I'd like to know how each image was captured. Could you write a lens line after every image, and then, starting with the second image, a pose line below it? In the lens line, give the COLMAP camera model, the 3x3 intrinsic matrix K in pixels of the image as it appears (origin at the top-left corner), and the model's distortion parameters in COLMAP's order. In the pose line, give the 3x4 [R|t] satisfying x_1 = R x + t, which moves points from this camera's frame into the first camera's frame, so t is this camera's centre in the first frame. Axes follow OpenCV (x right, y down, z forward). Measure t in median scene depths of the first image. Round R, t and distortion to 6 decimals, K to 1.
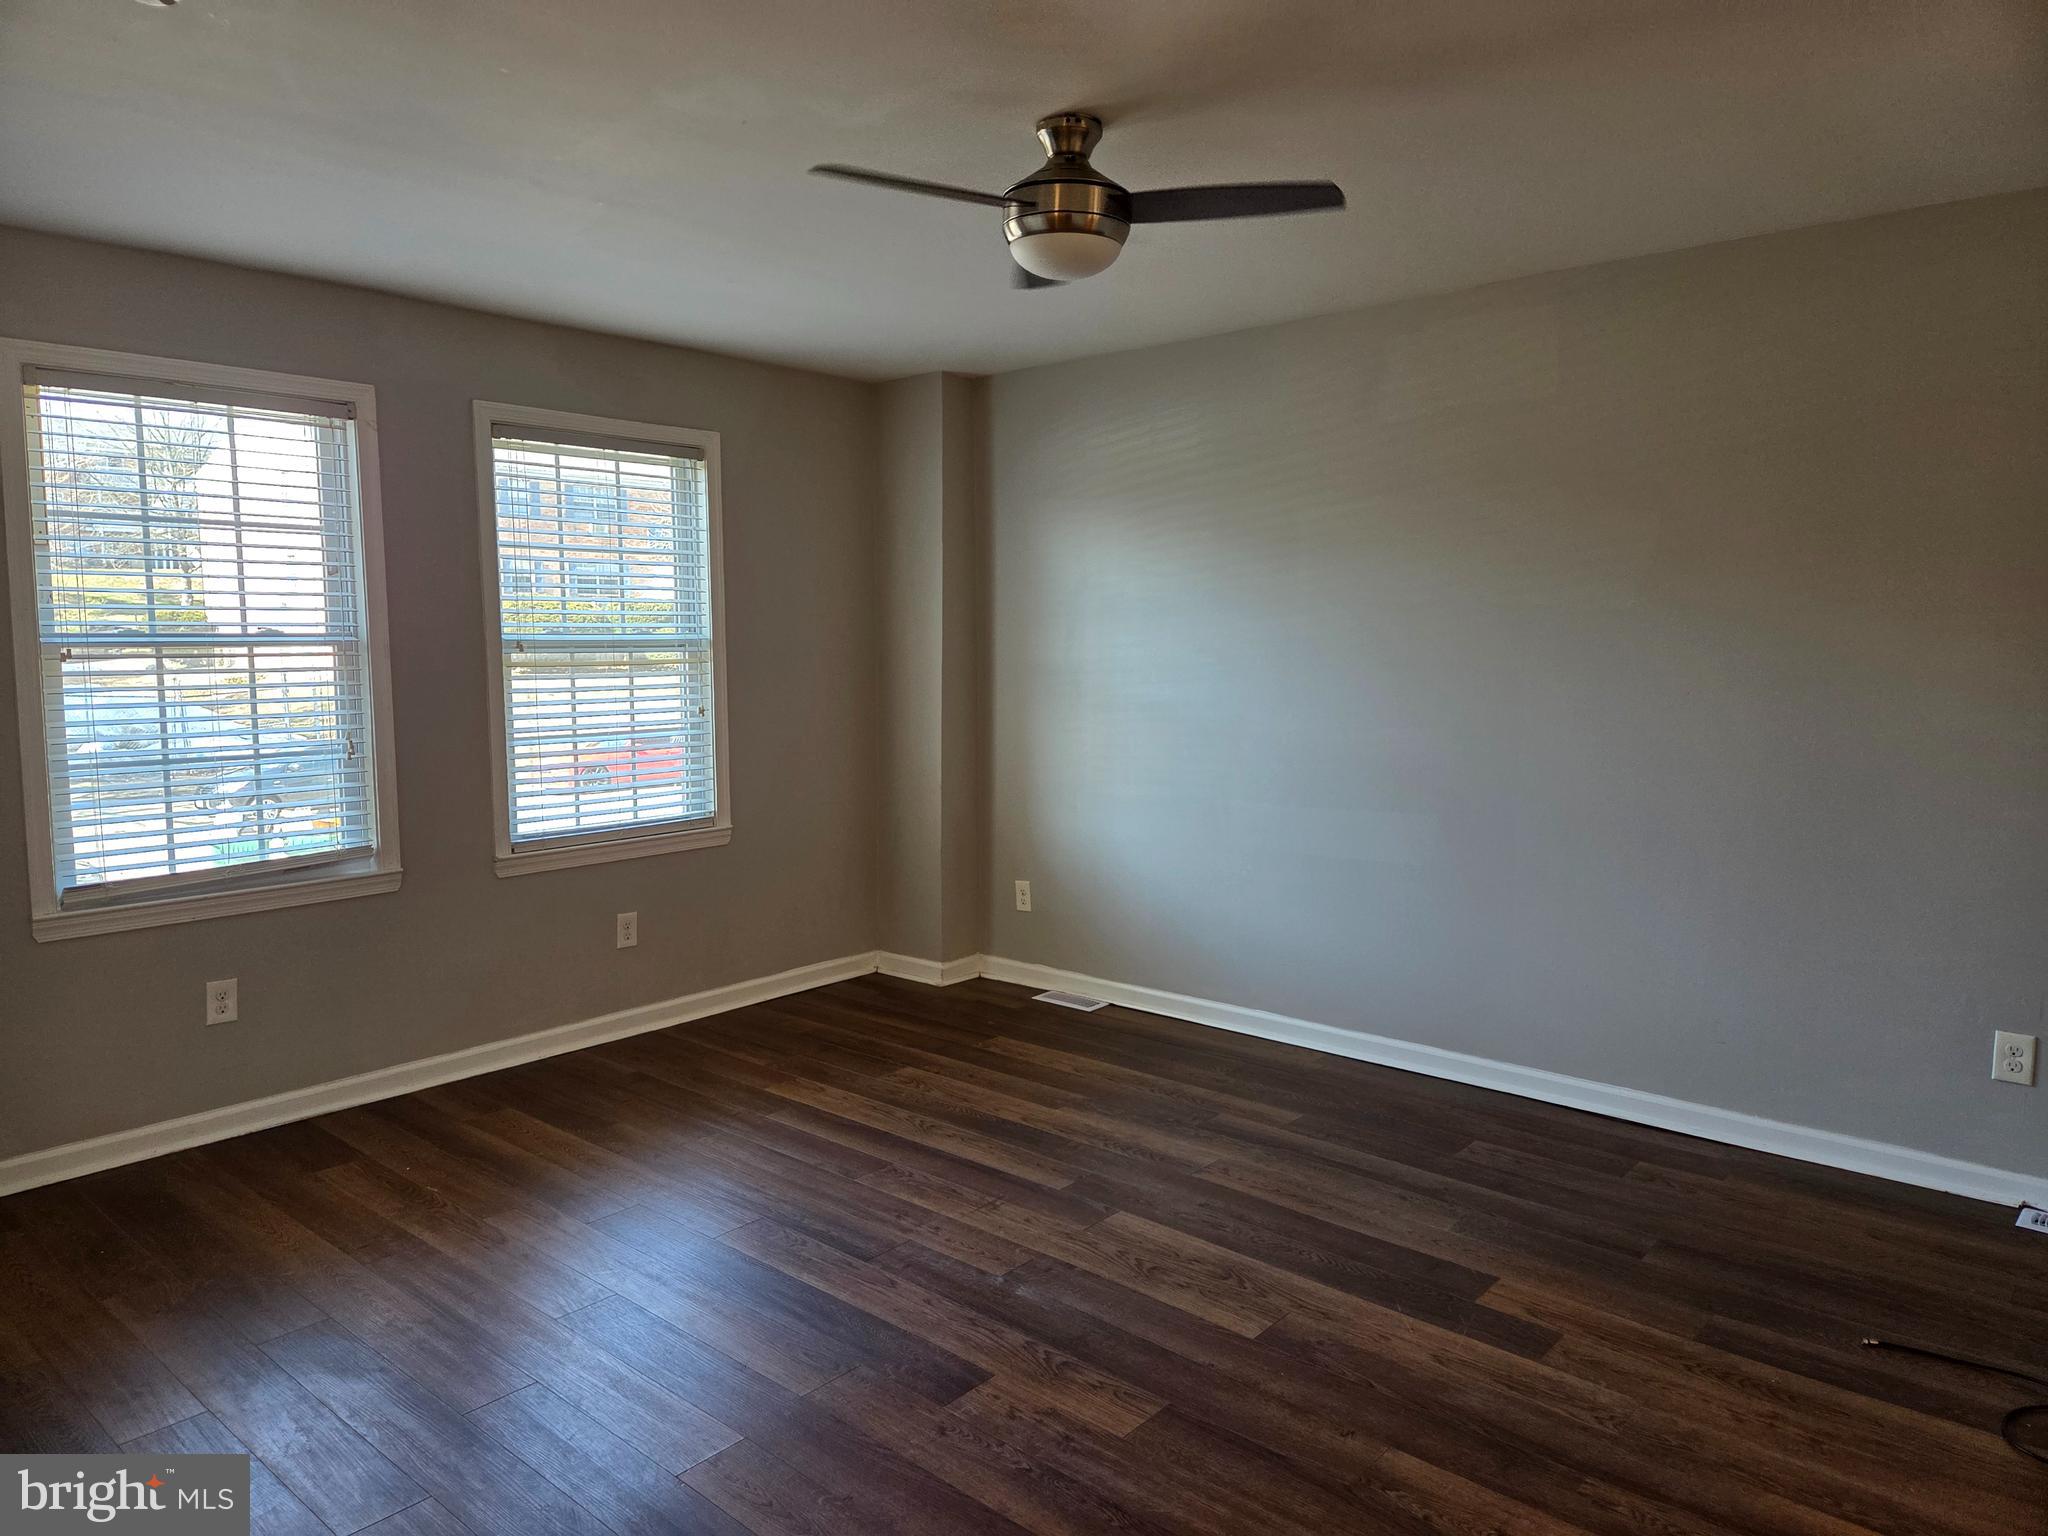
lens RADIAL K [[1354.5, 0, 1024.0], [0, 1354.5, 768.0], [0, 0, 1]] dist [-0.001853, -0.000182]
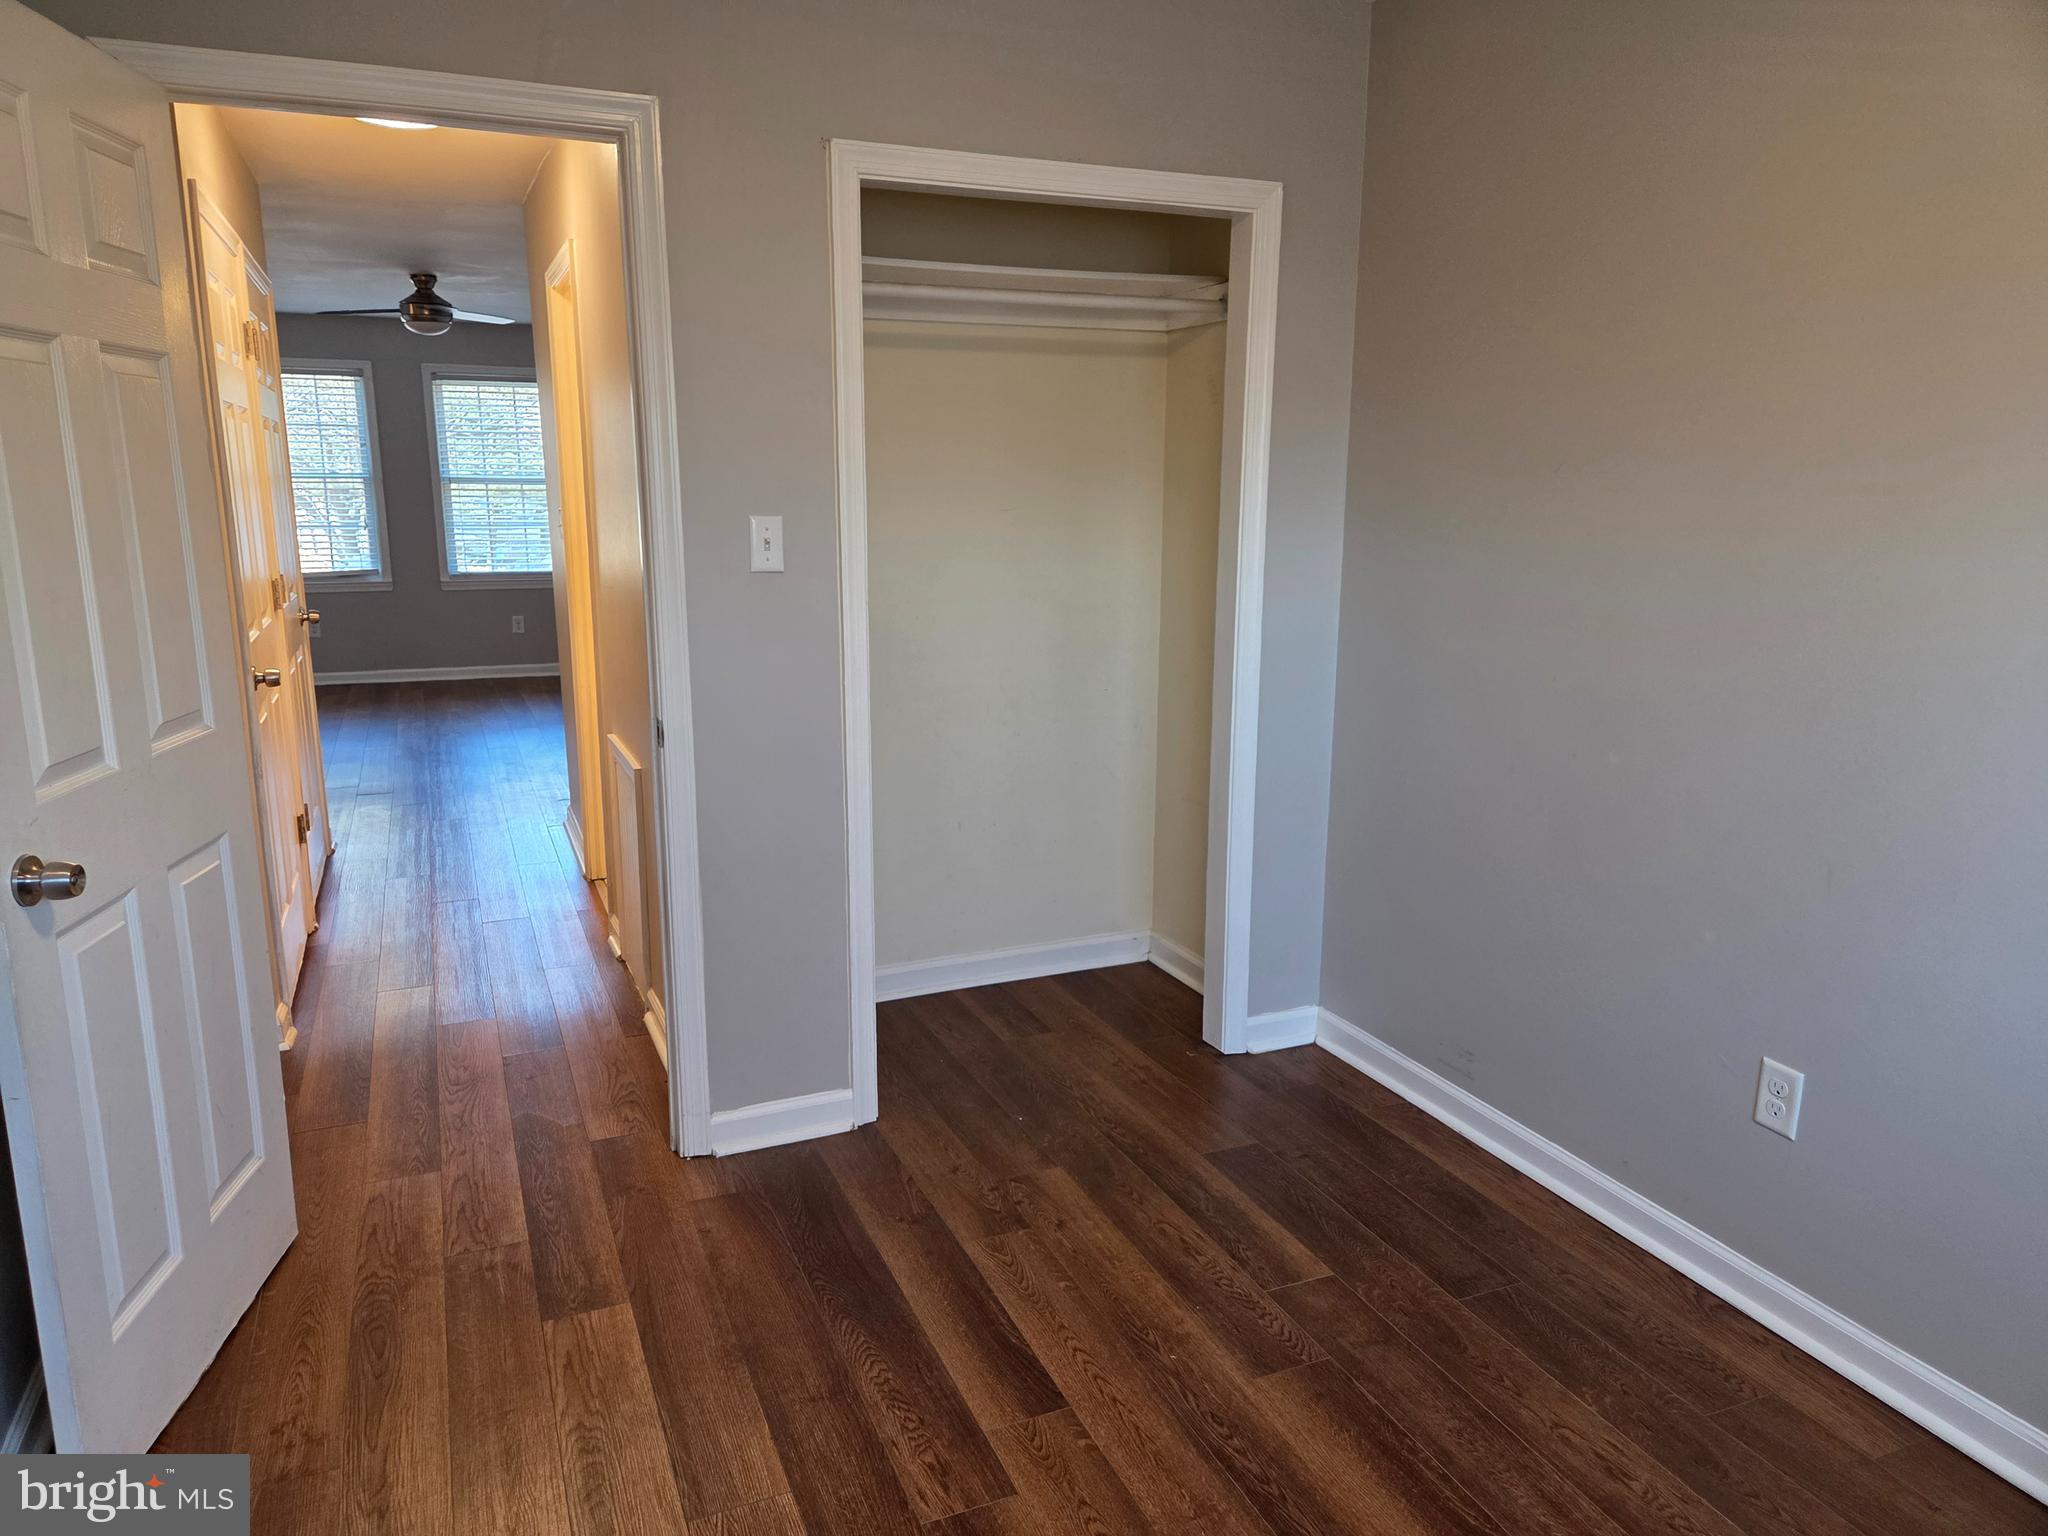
lens RADIAL K [[1383.8, 0, 1024.0], [0, 1383.8, 768.0], [0, 0, 1]] dist [0.001568, 0.000082]
pose [[0.904096, 0.095738, -0.416467, 1.424573], [-0.050643, 0.991717, 0.118039, 0.056642], [0.424318, -0.085627, 0.901456, -0.626718]]
